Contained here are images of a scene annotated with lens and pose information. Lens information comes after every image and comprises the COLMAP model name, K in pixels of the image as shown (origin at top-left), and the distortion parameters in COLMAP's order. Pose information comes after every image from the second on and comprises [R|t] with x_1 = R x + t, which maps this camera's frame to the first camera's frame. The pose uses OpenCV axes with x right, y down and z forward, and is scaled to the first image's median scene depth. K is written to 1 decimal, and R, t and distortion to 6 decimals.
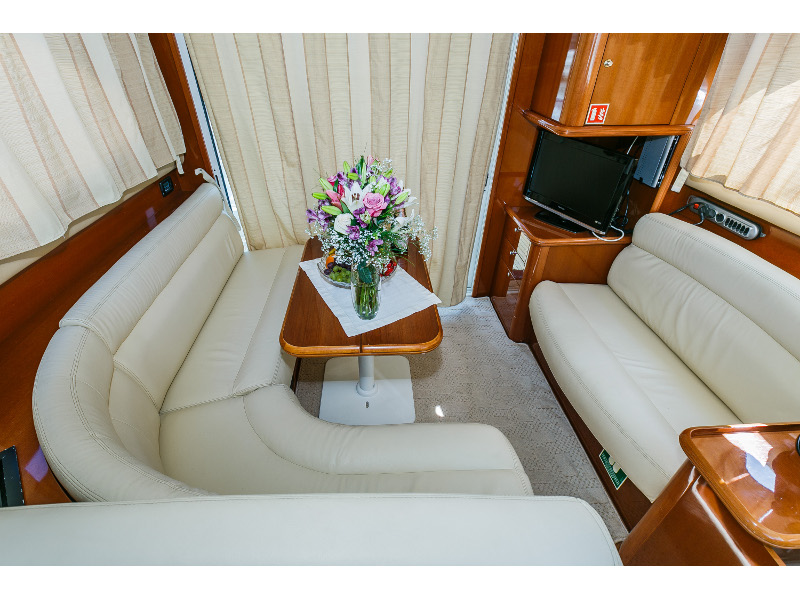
lens RADIAL K [[355.4, 0, 403.7], [0, 355.4, 299.4], [0, 0, 1]] dist [-0.000569, 0.000269]
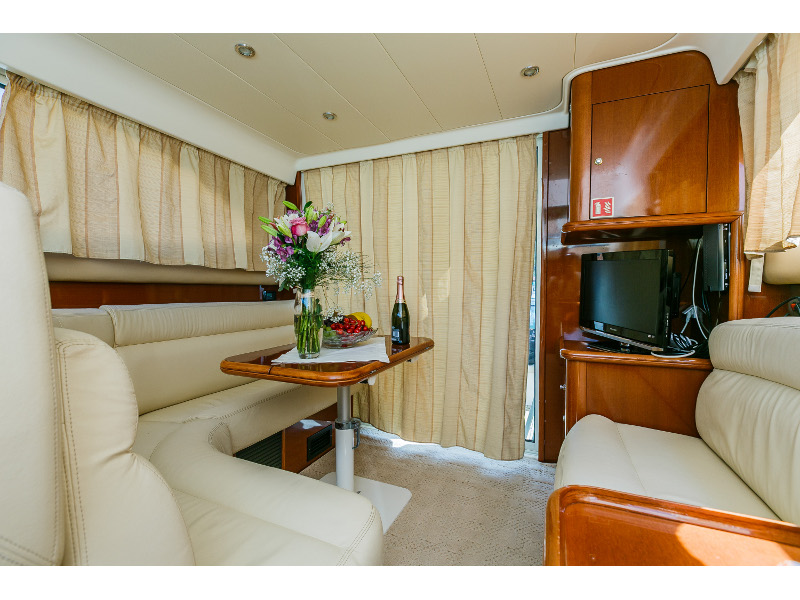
lens RADIAL K [[355.4, 0, 403.7], [0, 355.4, 299.4], [0, 0, 1]] dist [-0.000569, 0.000269]
pose [[0.897586, 0.024893, -0.440137, 0.434926], [-0.256212, 0.841926, -0.474885, 0.232174], [0.358741, 0.539018, 0.762079, 0.199828]]
